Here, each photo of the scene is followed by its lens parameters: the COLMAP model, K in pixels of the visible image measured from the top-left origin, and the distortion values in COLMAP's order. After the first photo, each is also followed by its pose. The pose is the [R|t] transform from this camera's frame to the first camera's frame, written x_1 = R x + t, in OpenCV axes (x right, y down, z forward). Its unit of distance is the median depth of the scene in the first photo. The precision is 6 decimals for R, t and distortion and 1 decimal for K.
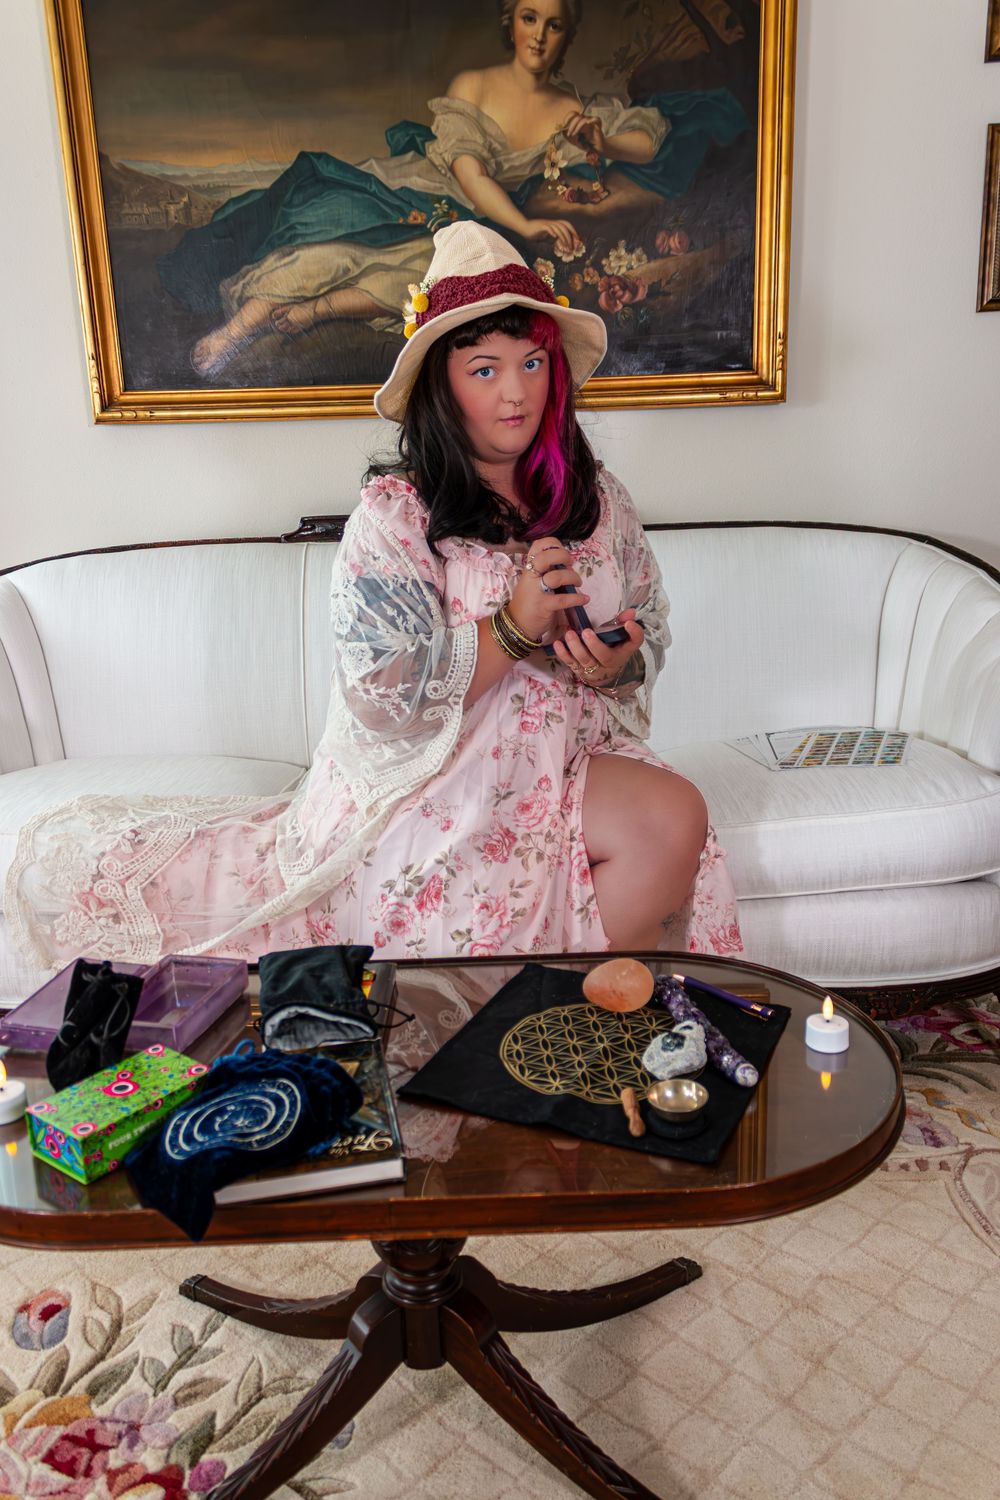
lens RADIAL K [[1281.1, 0, 502.6], [0, 1281.1, 735.5], [0, 0, 1]] dist [0.061986, -0.043036]
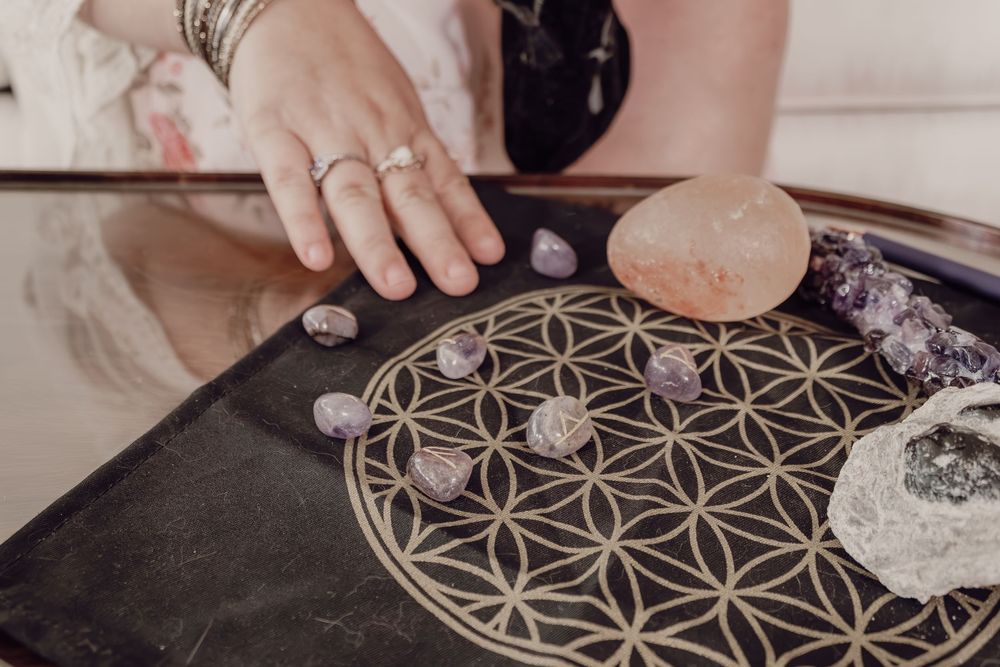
lens RADIAL K [[1061.6, 0, 499.6], [0, 1061.6, 332.9], [0, 0, 1]] dist [0.000118, 0.000000]
pose [[0.998670, 0.049529, 0.014304, 0.031590], [-0.051553, 0.959743, 0.276108, 0.152341], [-0.000053, -0.276479, 0.961020, 0.779742]]
